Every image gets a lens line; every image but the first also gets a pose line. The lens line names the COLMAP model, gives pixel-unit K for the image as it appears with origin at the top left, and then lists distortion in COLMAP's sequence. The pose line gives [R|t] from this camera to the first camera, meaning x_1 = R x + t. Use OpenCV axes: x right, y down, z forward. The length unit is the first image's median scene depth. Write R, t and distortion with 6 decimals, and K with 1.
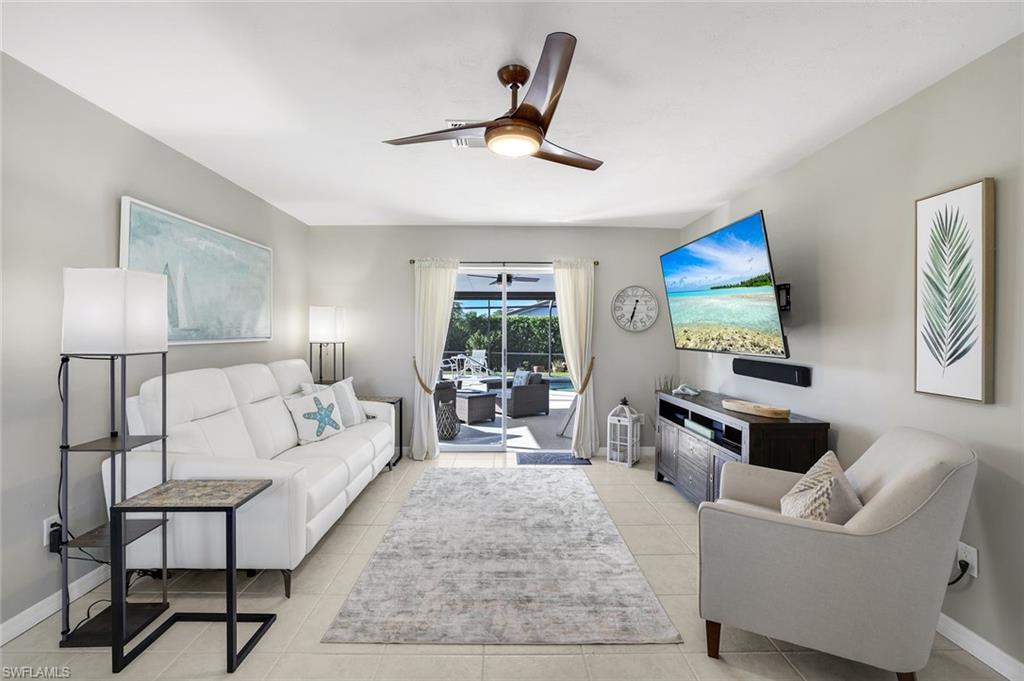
lens RADIAL K [[449.0, 0, 508.1], [0, 449.0, 336.1], [0, 0, 1]] dist [-0.029211, 0.014290]
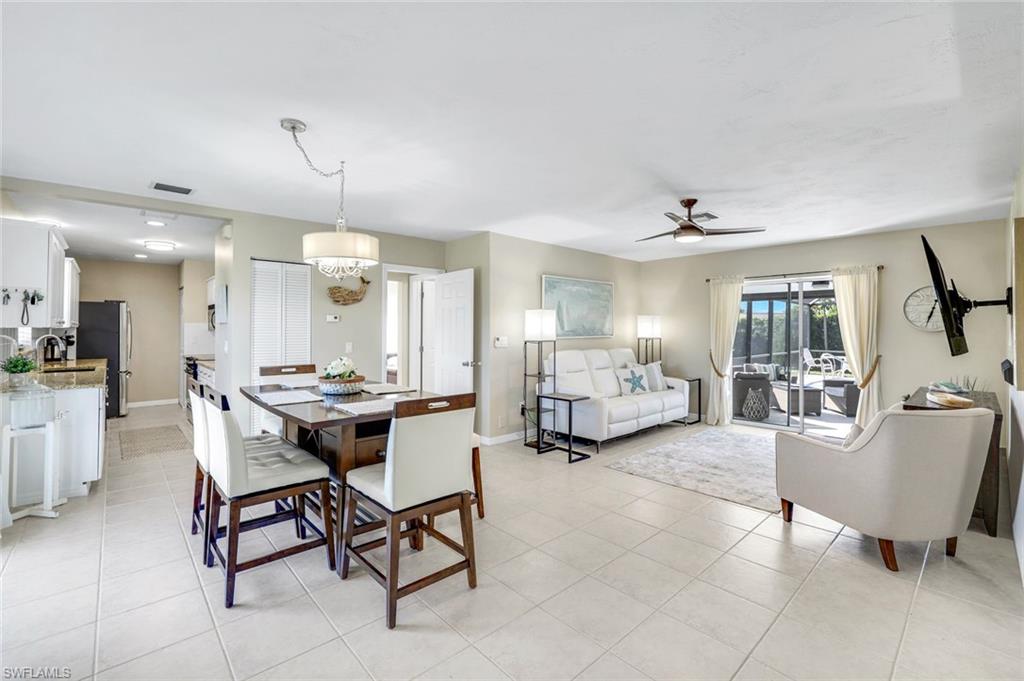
lens RADIAL K [[442.7, 0, 482.2], [0, 442.7, 323.9], [0, 0, 1]] dist [-0.003263, -0.000305]
pose [[0.629000, -0.012529, -0.777304, 0.615389], [-0.004024, 0.999804, -0.019371, -0.005324], [0.777395, 0.015312, 0.628827, -0.596715]]
